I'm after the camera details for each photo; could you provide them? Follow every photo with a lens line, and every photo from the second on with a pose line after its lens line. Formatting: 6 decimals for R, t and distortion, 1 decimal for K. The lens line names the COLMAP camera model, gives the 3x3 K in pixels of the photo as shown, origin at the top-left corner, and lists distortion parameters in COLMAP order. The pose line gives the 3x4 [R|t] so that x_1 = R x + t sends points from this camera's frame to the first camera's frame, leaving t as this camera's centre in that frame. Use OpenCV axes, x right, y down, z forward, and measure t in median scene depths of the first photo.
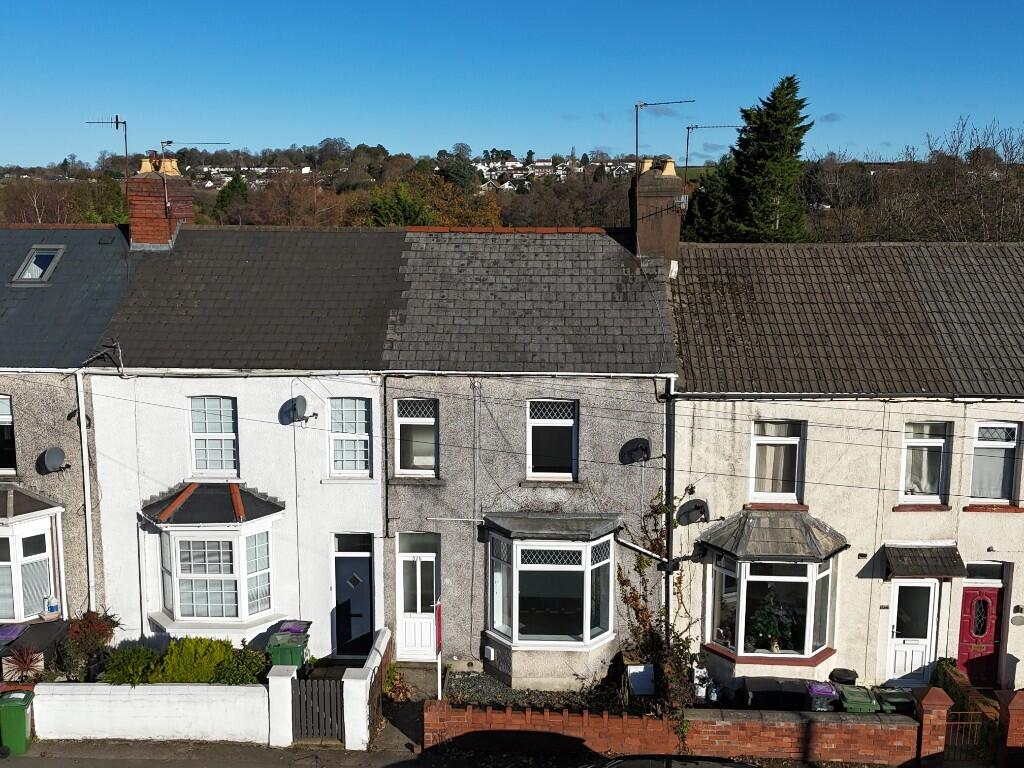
lens RADIAL K [[837.8, 0, 512.0], [0, 837.8, 384.0], [0, 0, 1]] dist [0.057123, -0.078611]
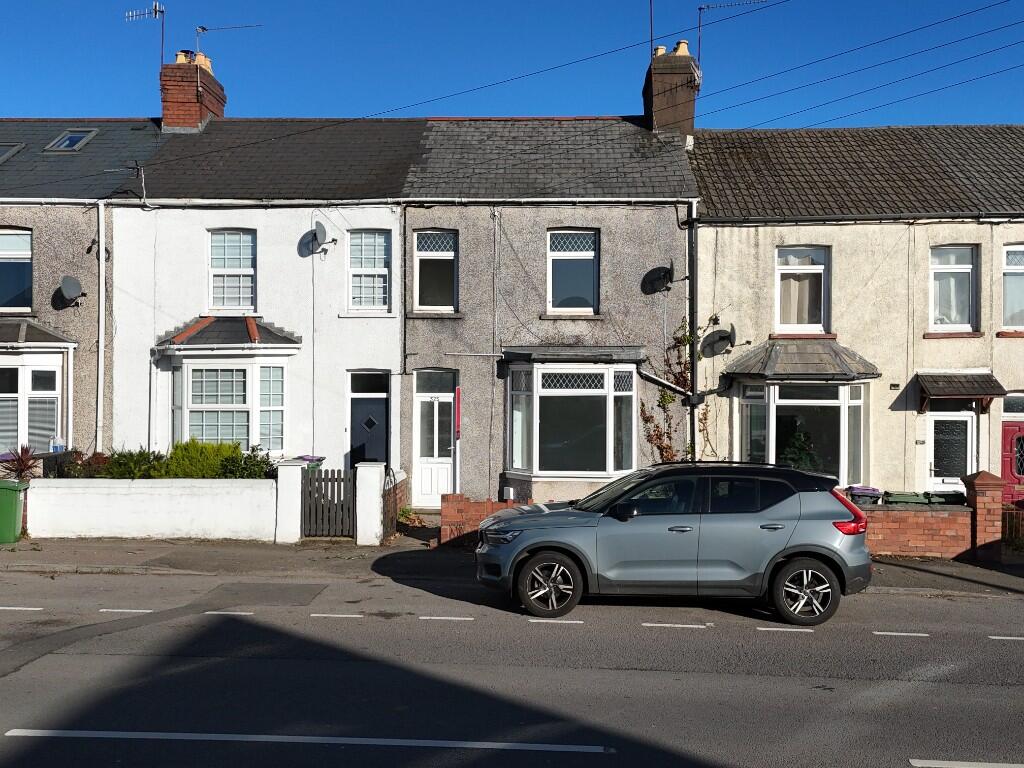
lens RADIAL K [[791.1, 0, 515.0], [0, 791.1, 383.2], [0, 0, 1]] dist [0.065384, -0.094661]
pose [[0.999963, 0.002267, -0.008325, -0.012106], [-0.003333, 0.991468, -0.130311, 0.318433], [0.007959, 0.130334, 0.991438, 0.088959]]
